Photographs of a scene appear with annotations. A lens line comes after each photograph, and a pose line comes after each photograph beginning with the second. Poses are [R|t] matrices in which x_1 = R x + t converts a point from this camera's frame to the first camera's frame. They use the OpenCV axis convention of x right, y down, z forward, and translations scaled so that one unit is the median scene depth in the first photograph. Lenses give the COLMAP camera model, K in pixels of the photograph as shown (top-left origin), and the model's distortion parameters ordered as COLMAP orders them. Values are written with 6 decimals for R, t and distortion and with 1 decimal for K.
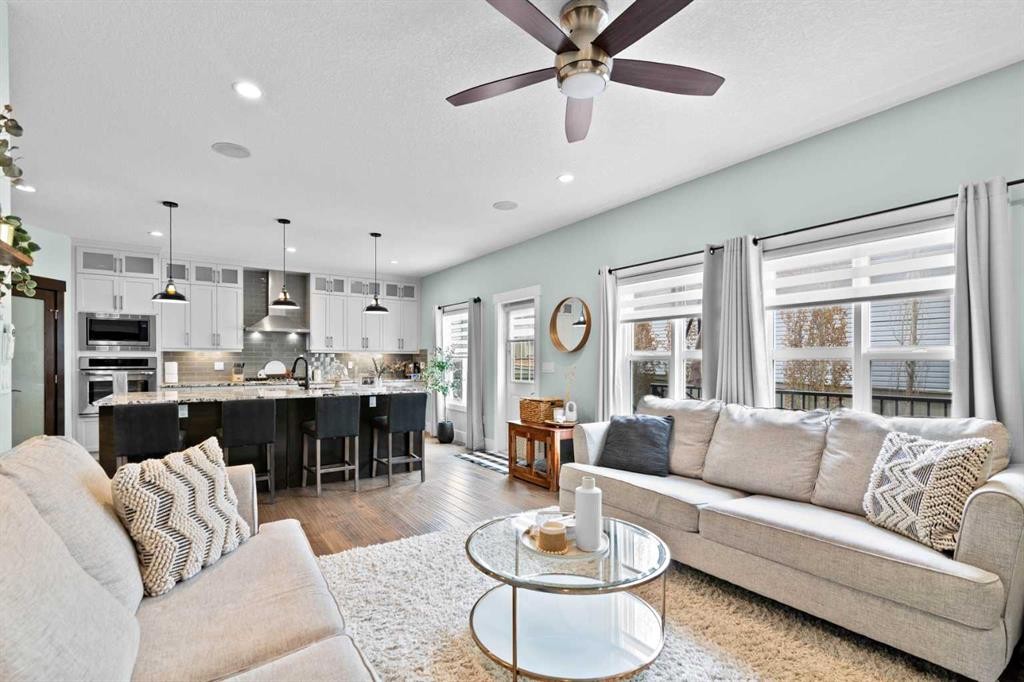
lens RADIAL K [[471.9, 0, 492.3], [0, 471.9, 361.6], [0, 0, 1]] dist [0.015424, 0.000182]
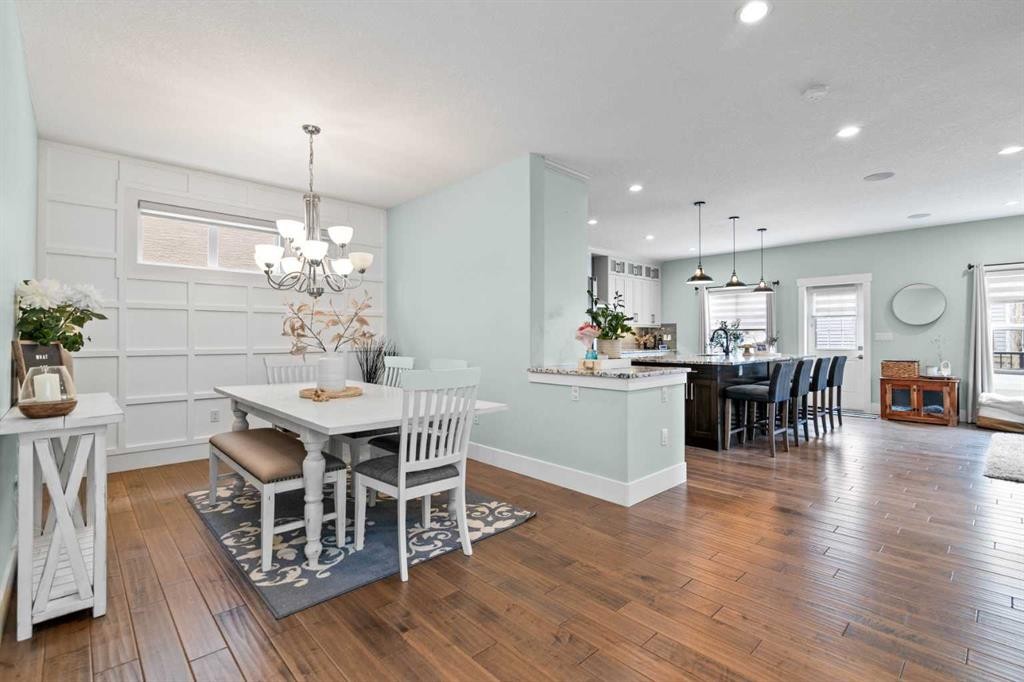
lens RADIAL K [[469.0, 0, 515.8], [0, 469.0, 338.3], [0, 0, 1]] dist [0.014018, 0.000230]
pose [[0.984238, -0.005486, 0.176766, -0.838796], [0.005467, 0.999985, 0.000592, 0.008503], [-0.176766, 0.000384, 0.984253, -0.073505]]
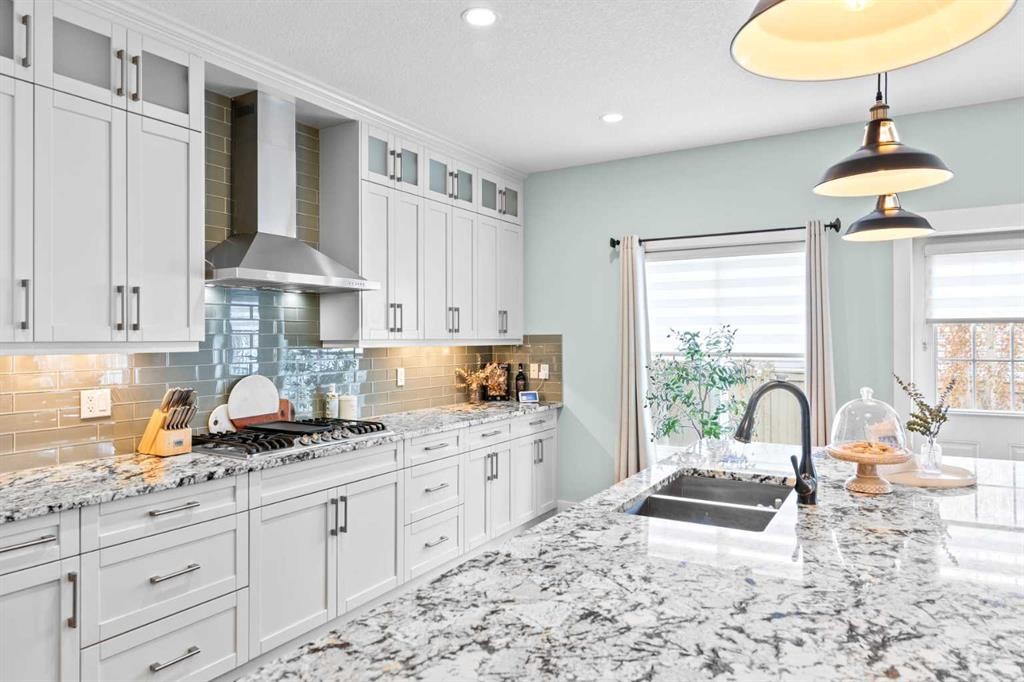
lens RADIAL K [[646.6, 0, 500.9], [0, 646.6, 337.9], [0, 0, 1]] dist [-0.000241, -0.000238]
pose [[0.904271, -0.007147, 0.426899, -0.516057], [0.009011, 0.999957, -0.002347, -0.025579], [-0.426863, 0.005969, 0.904296, 0.547260]]
